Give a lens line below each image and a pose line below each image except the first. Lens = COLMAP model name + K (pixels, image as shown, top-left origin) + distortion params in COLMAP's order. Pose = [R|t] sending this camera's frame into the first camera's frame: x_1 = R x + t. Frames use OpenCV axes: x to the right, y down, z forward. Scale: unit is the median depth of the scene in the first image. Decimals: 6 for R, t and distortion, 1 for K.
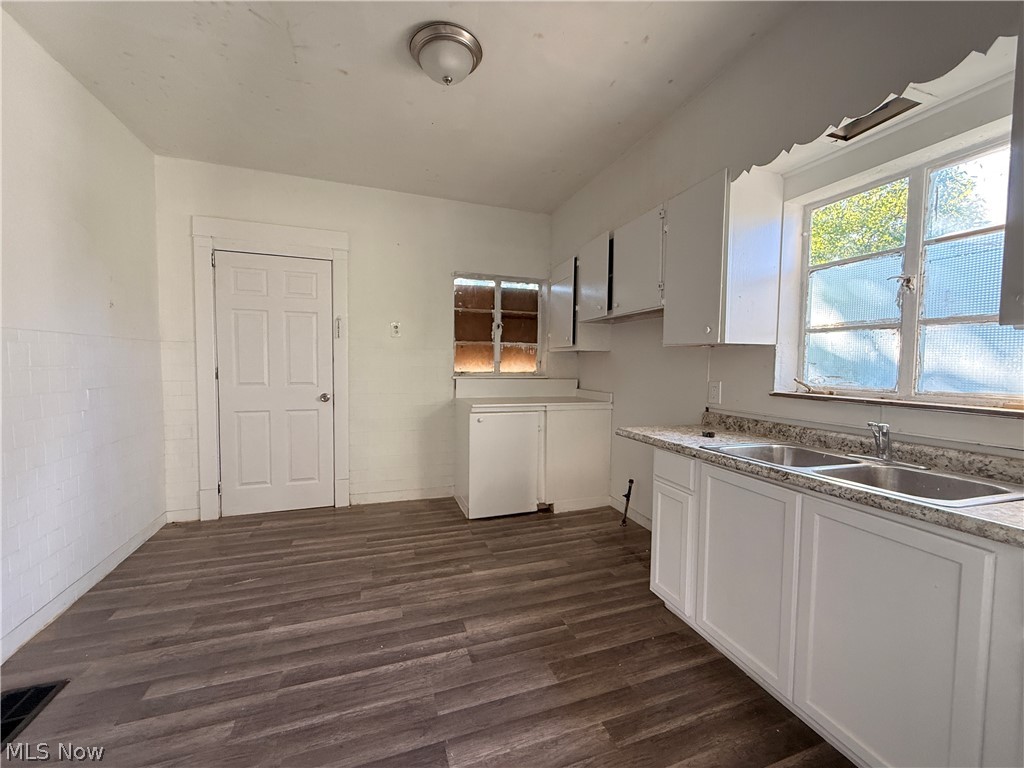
lens RADIAL K [[410.1, 0, 509.9], [0, 410.1, 381.0], [0, 0, 1]] dist [-0.002556, 0.002808]
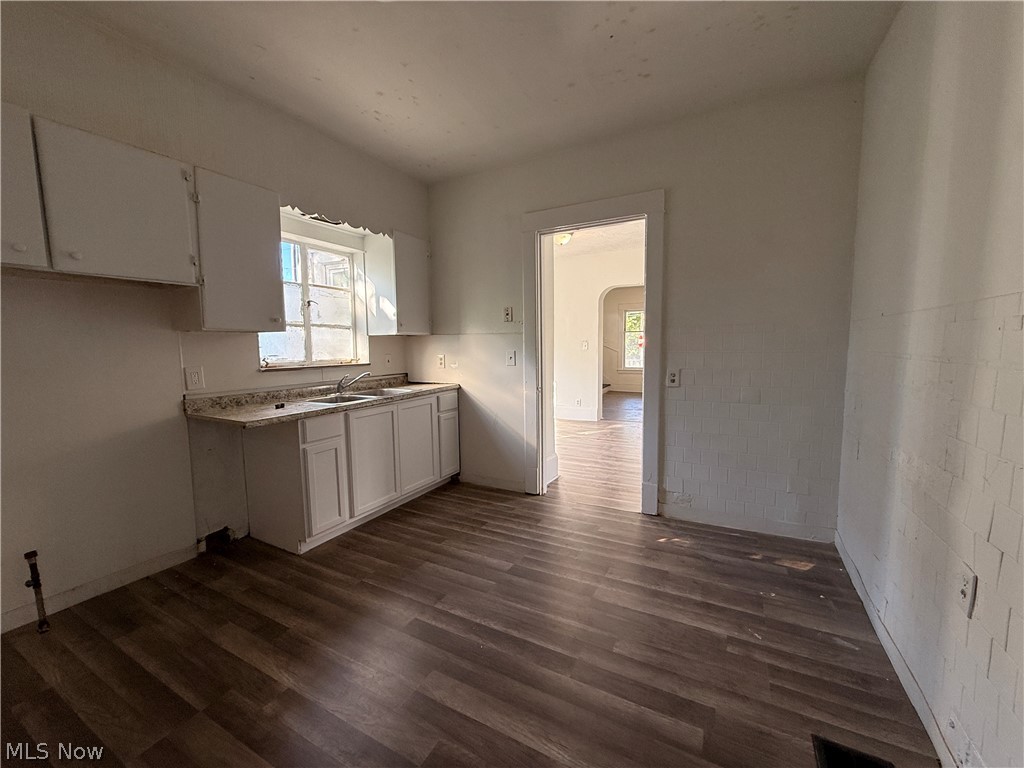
lens RADIAL K [[410.1, 0, 511.8], [0, 410.1, 385.6], [0, 0, 1]] dist [-0.002556, 0.002808]
pose [[-0.678407, -0.075358, 0.730811, -0.988886], [0.039904, 0.989478, 0.139074, -0.081482], [-0.733602, 0.123511, -0.668262, 1.476443]]
